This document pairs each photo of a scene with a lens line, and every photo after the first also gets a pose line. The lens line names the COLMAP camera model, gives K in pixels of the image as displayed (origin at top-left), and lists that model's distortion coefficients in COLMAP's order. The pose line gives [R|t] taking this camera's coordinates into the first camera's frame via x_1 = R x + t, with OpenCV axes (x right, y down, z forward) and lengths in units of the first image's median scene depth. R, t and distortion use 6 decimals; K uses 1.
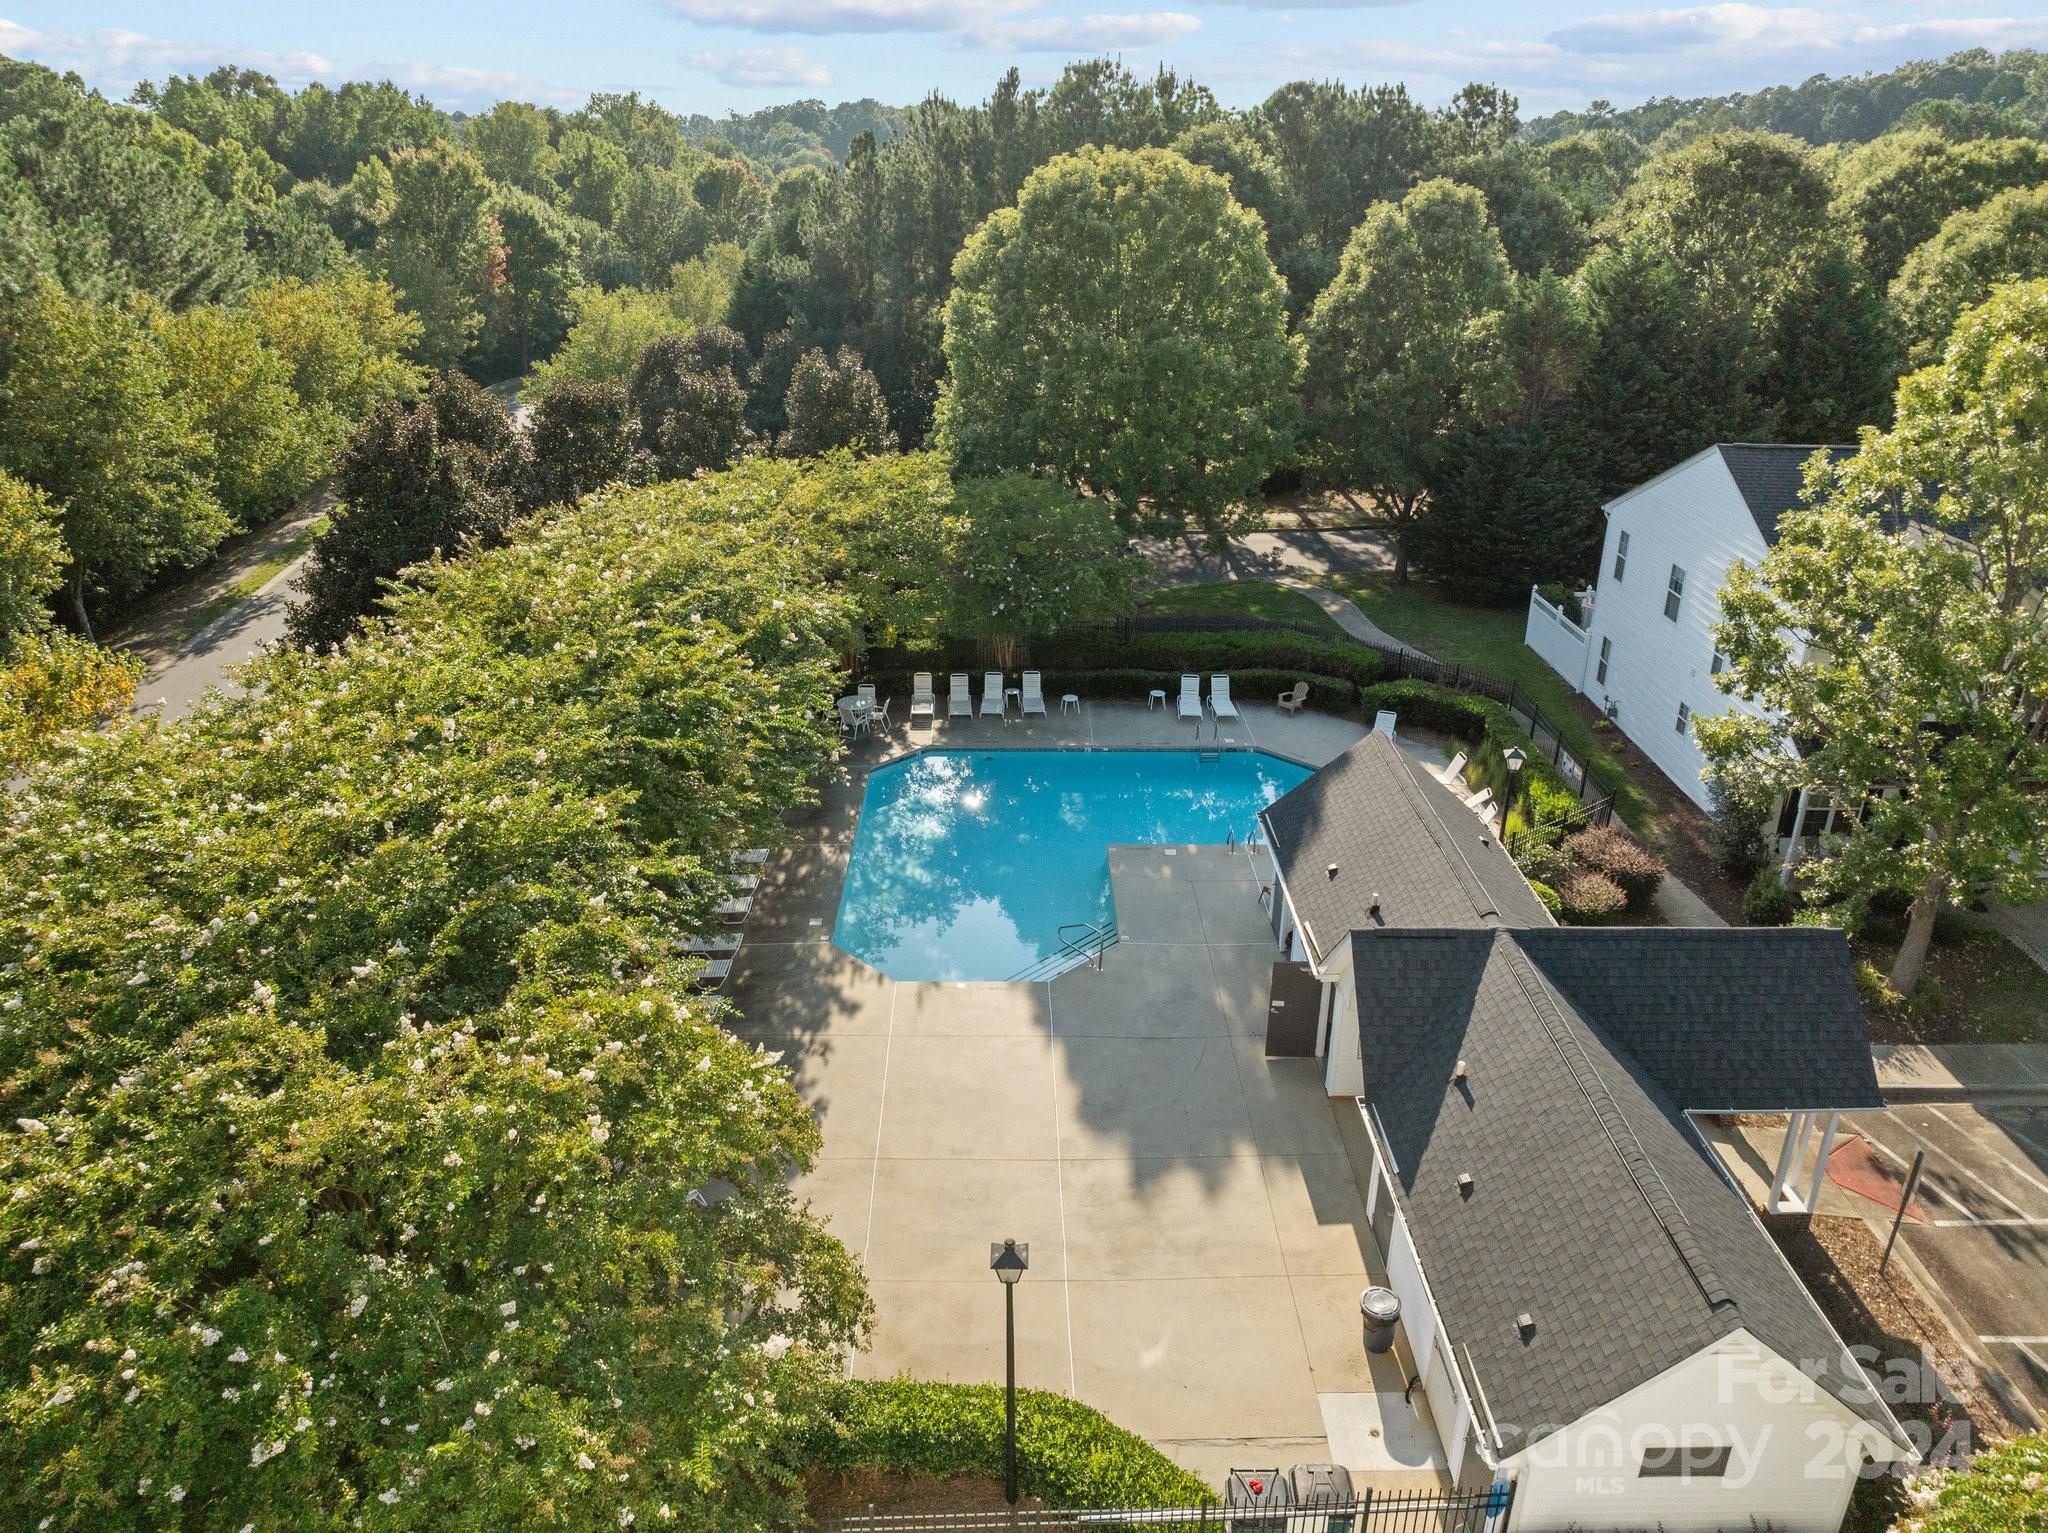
lens RADIAL K [[1443.6, 0, 1024.0], [0, 1443.6, 766.5], [0, 0, 1]] dist [-0.034798, 0.003937]
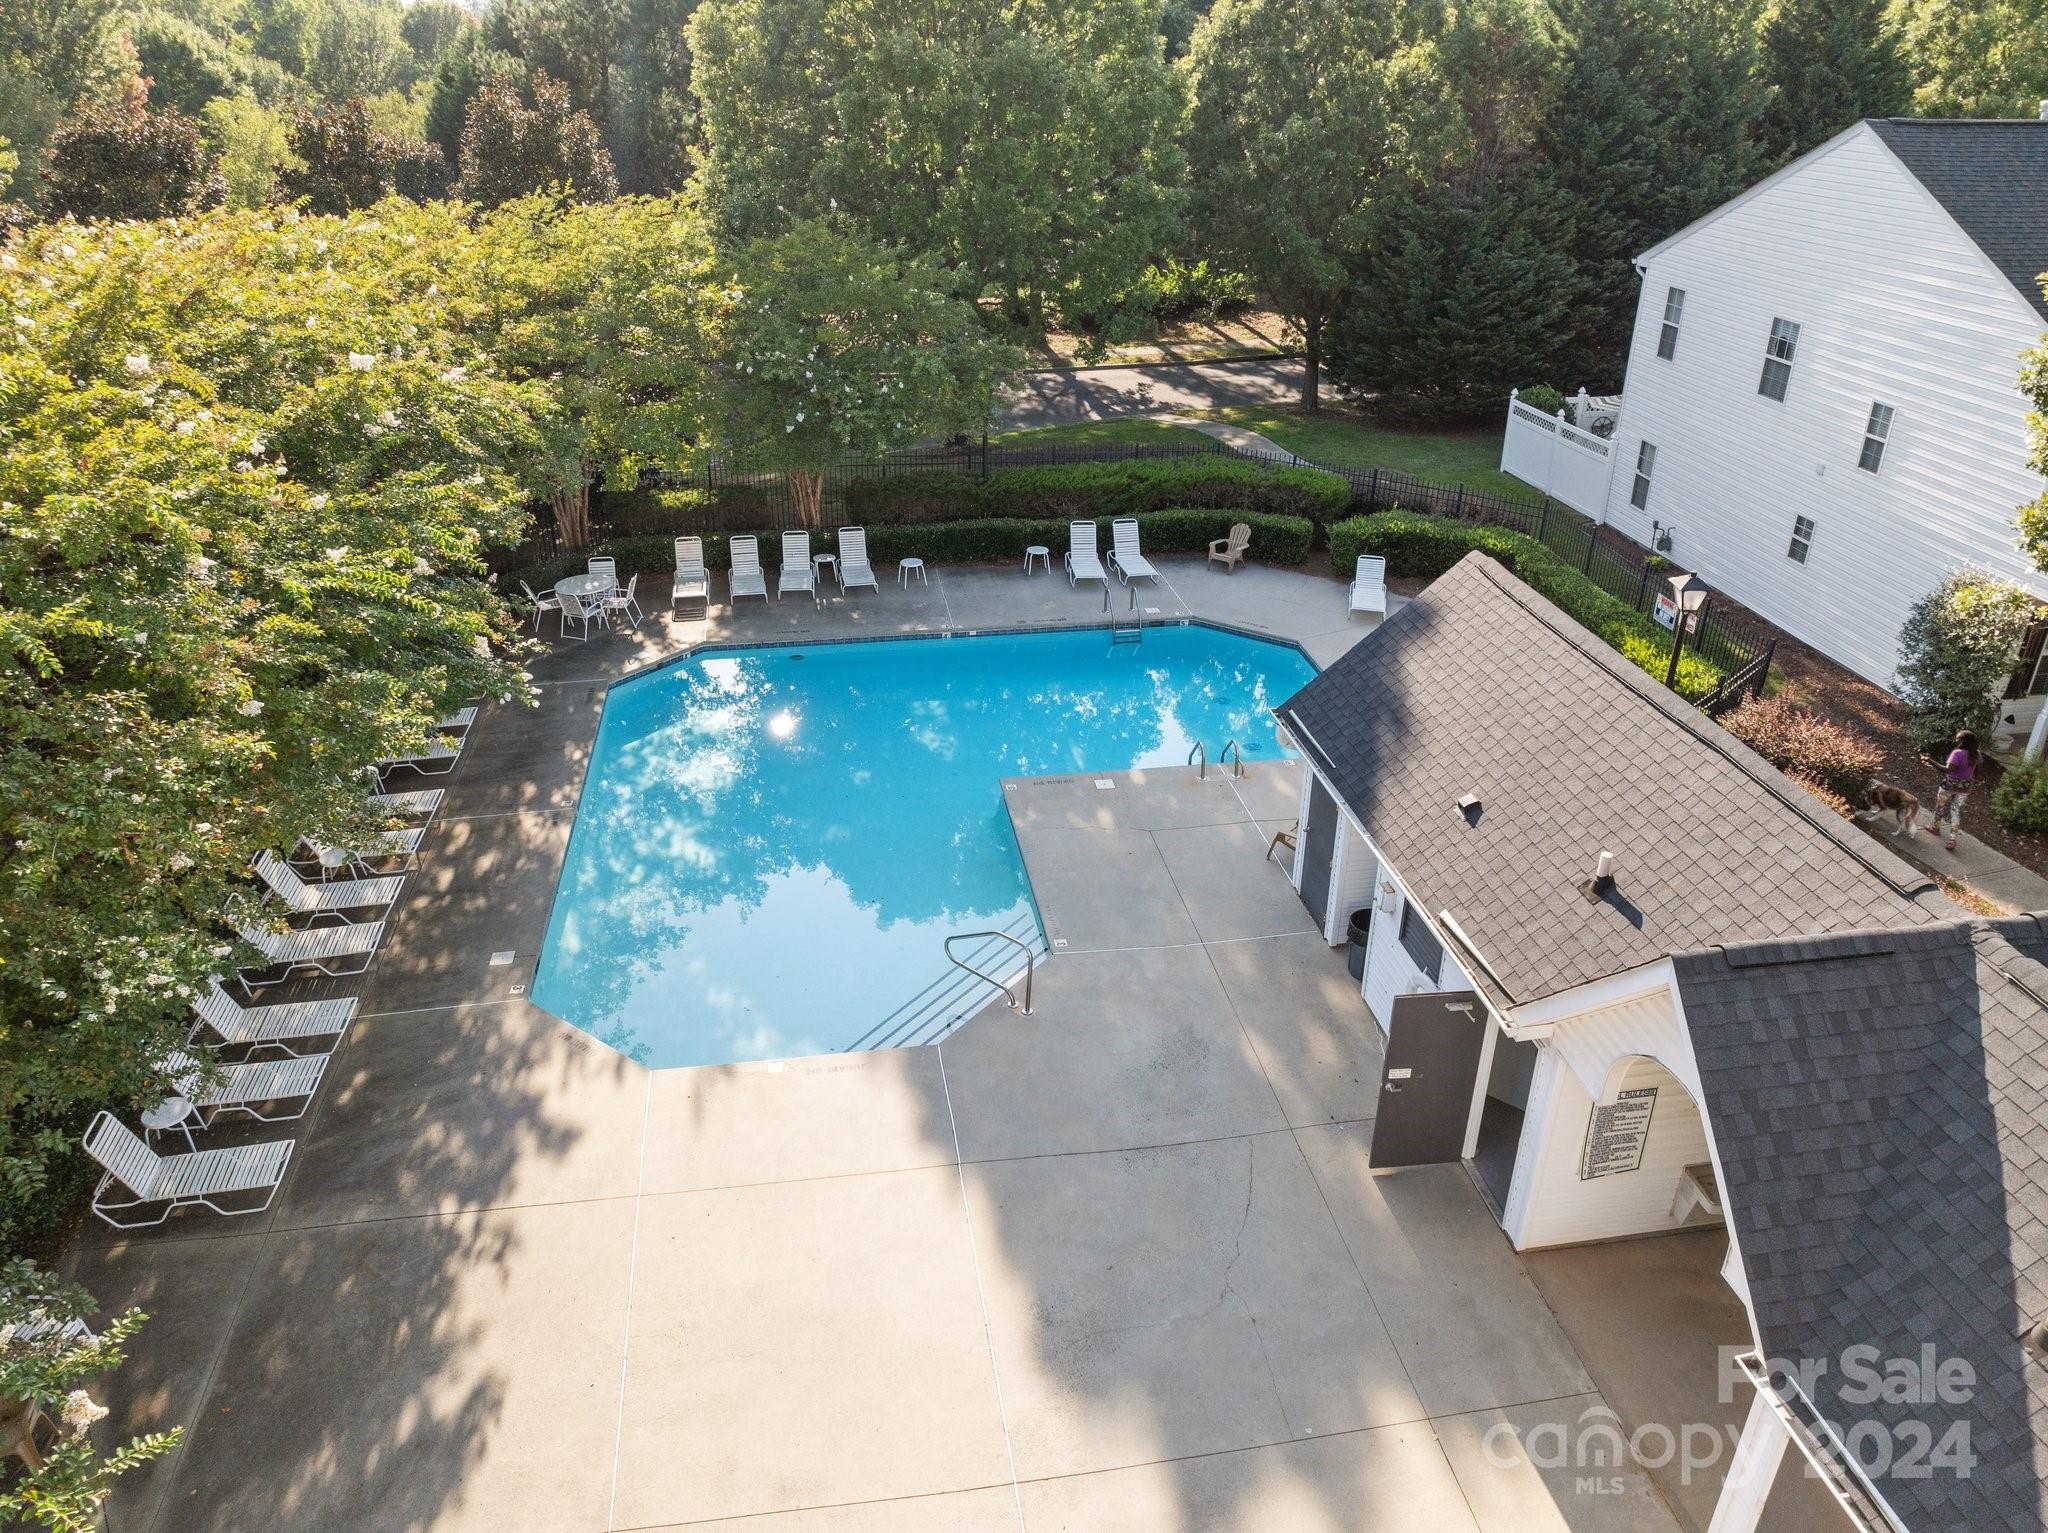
lens RADIAL K [[1443.6, 0, 1024.0], [0, 1443.6, 766.5], [0, 0, 1]] dist [-0.034798, 0.003937]
pose [[0.989400, -0.069152, 0.127694, -0.008899], [0.061704, 0.996205, 0.061390, 0.009614], [-0.131455, -0.052860, 0.989912, 0.322508]]
